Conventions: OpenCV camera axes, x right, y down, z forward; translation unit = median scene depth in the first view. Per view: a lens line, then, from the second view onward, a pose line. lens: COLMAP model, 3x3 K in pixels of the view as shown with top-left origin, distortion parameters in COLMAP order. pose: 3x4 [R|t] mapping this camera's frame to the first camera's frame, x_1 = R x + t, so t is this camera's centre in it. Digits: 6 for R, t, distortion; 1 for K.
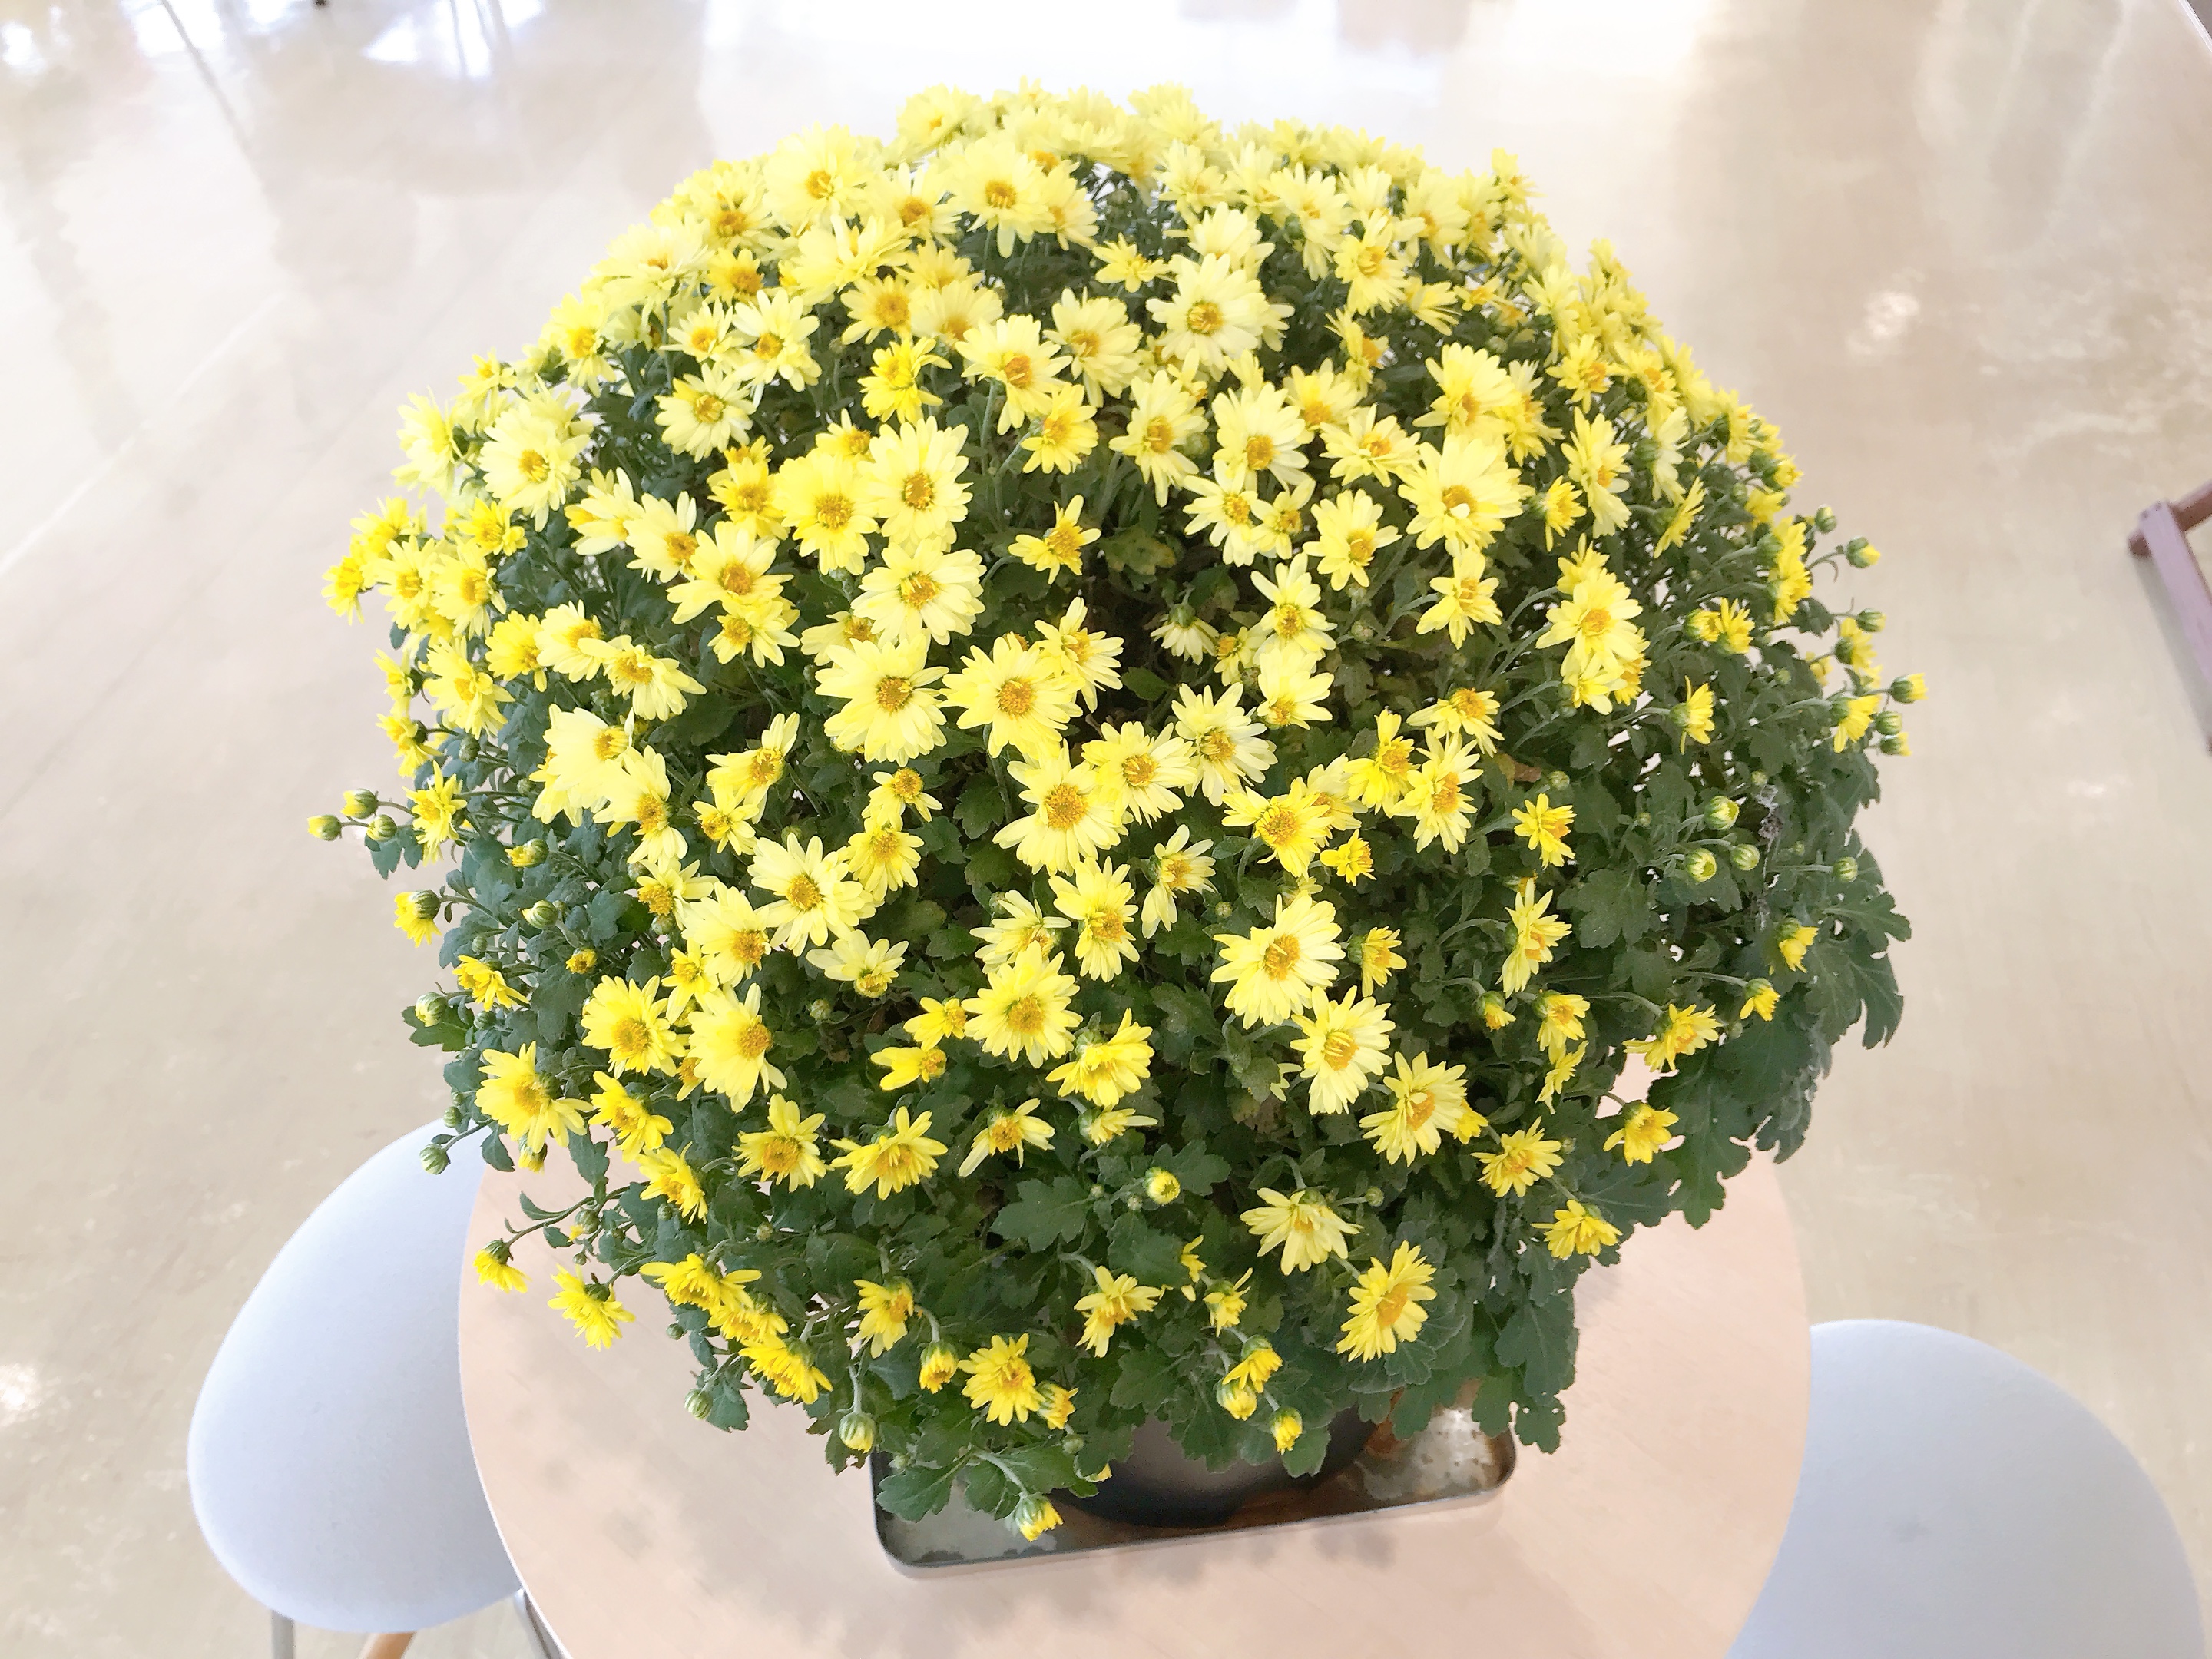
lens RADIAL K [[1863.9, 0, 1106.9], [0, 1863.9, 760.3], [0, 0, 1]] dist [0.084558, -0.297143]
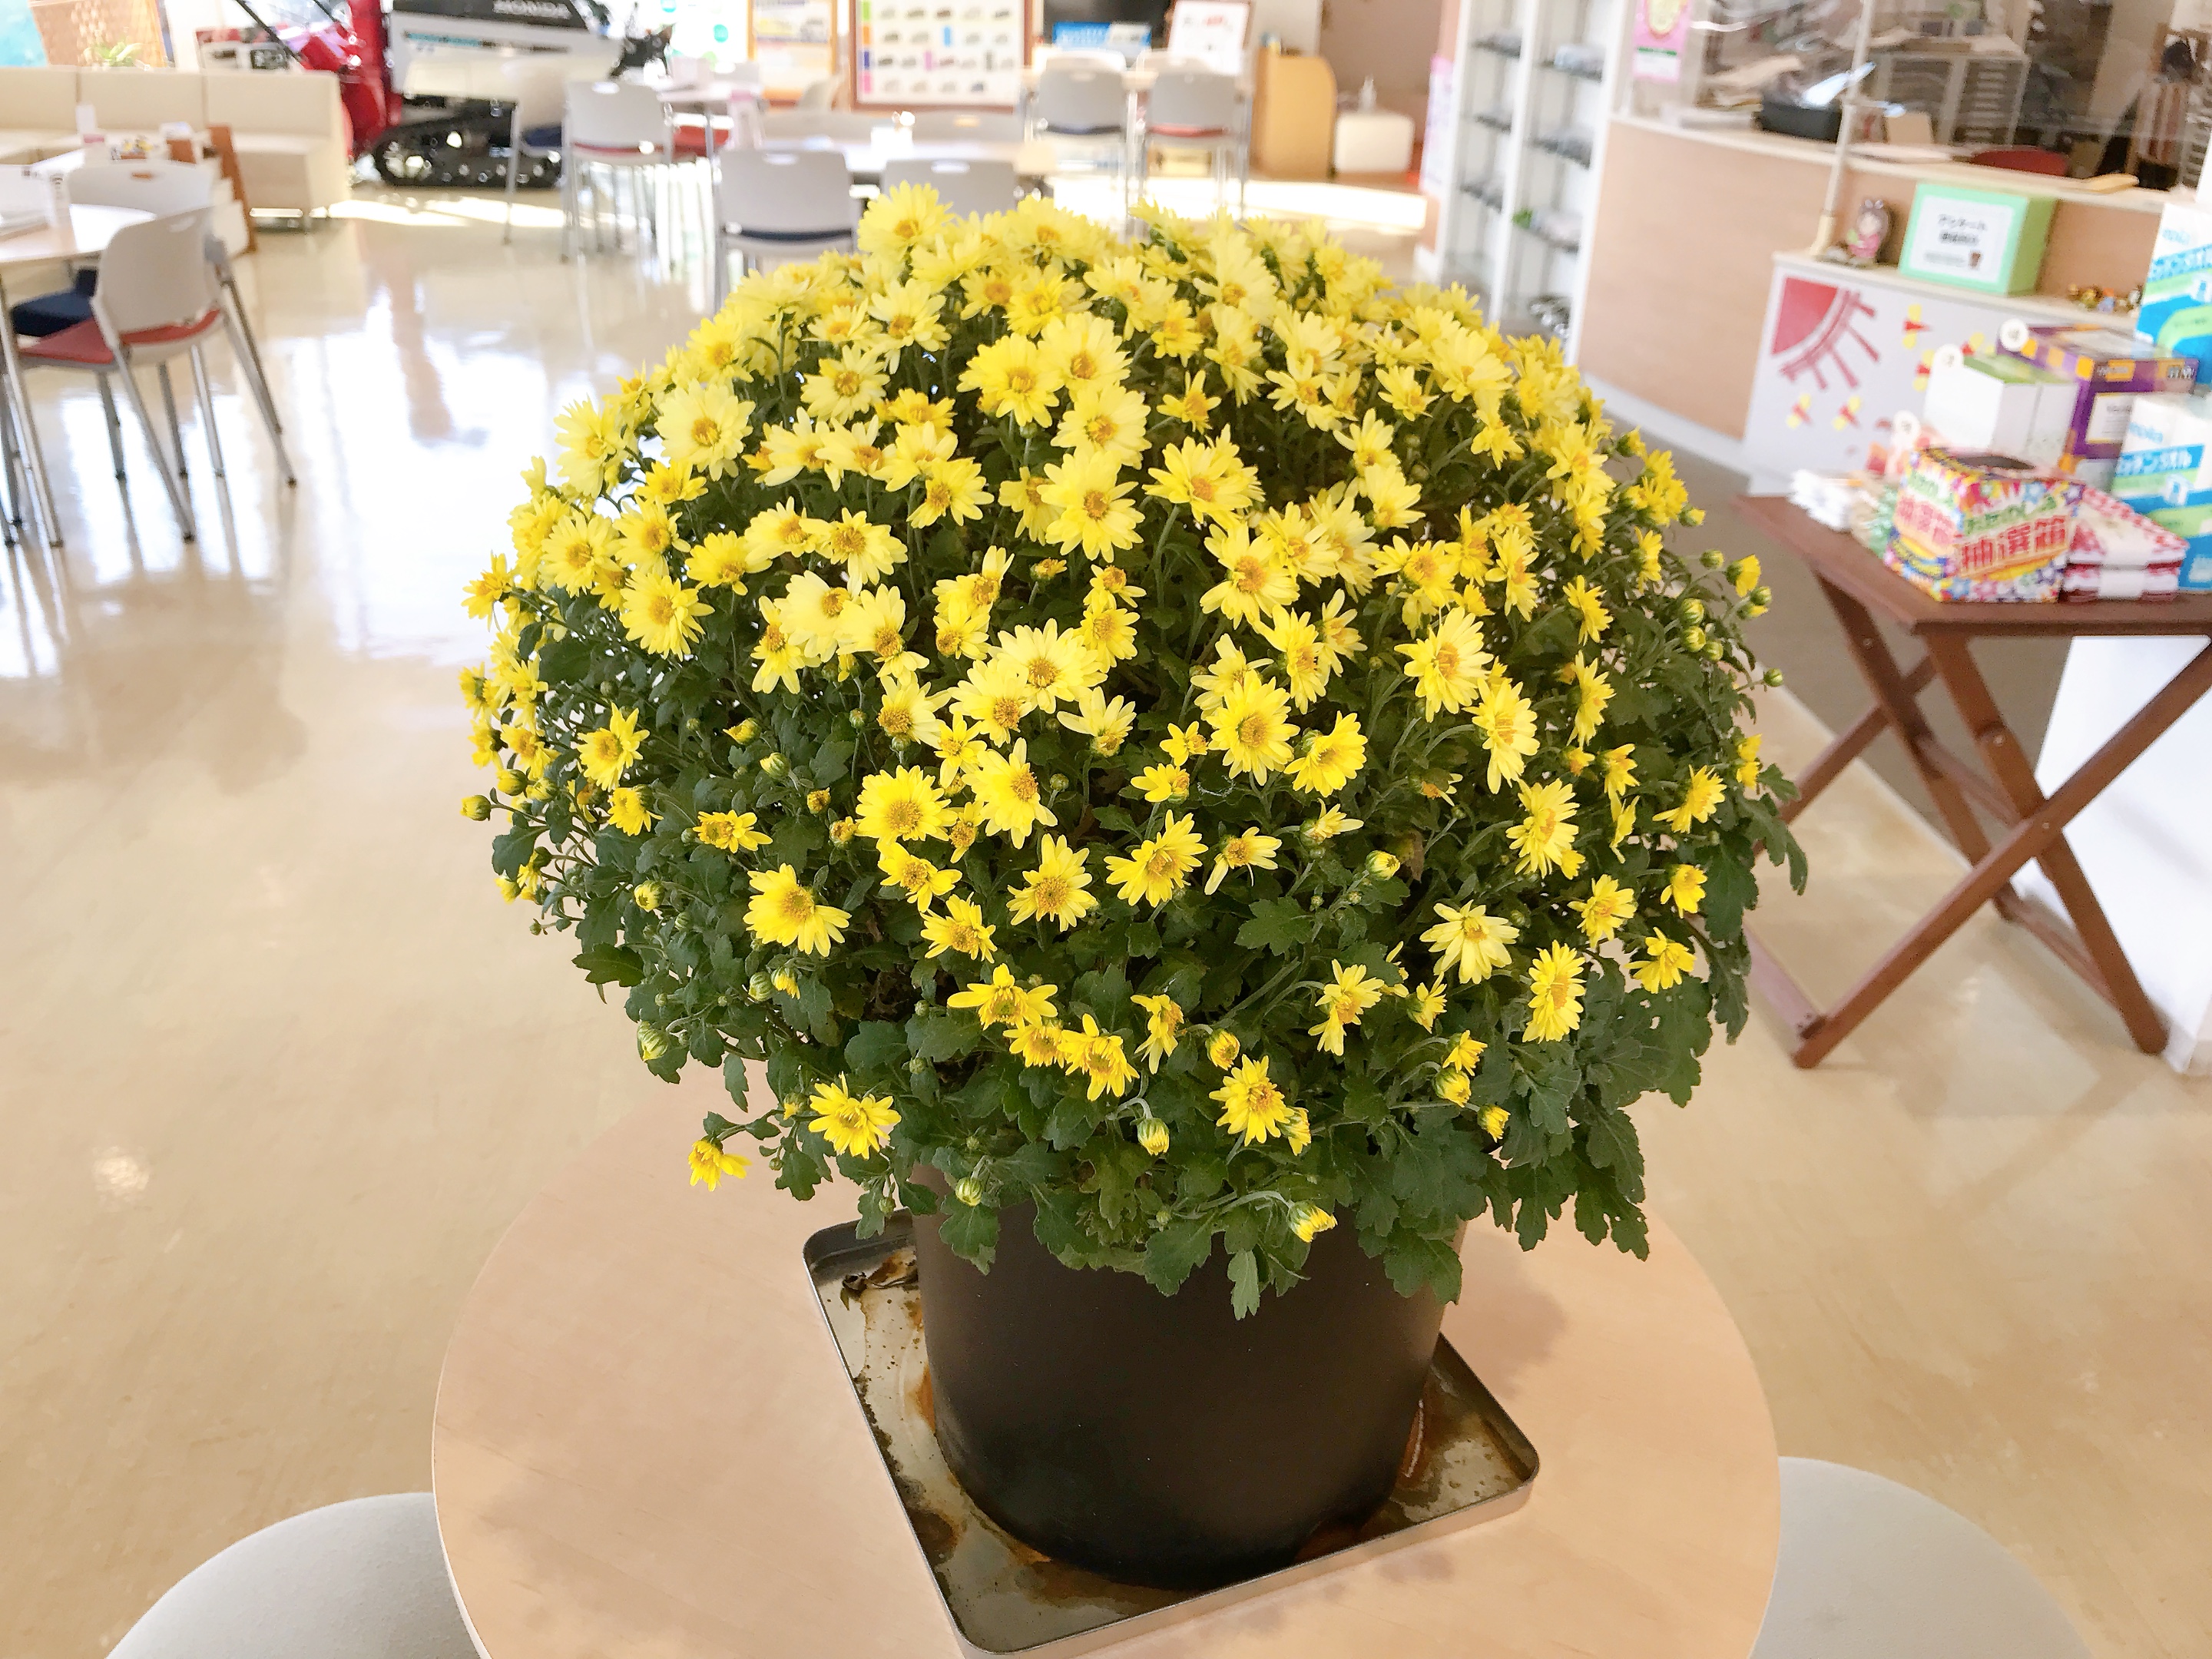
lens RADIAL K [[1863.9, 0, 1106.9], [0, 1863.9, 760.3], [0, 0, 1]] dist [0.084558, -0.297143]
pose [[0.965332, -0.085733, 0.246543, -0.411899], [0.158273, 0.943330, -0.291681, 0.466513], [-0.207564, 0.320590, 0.924196, -0.076982]]
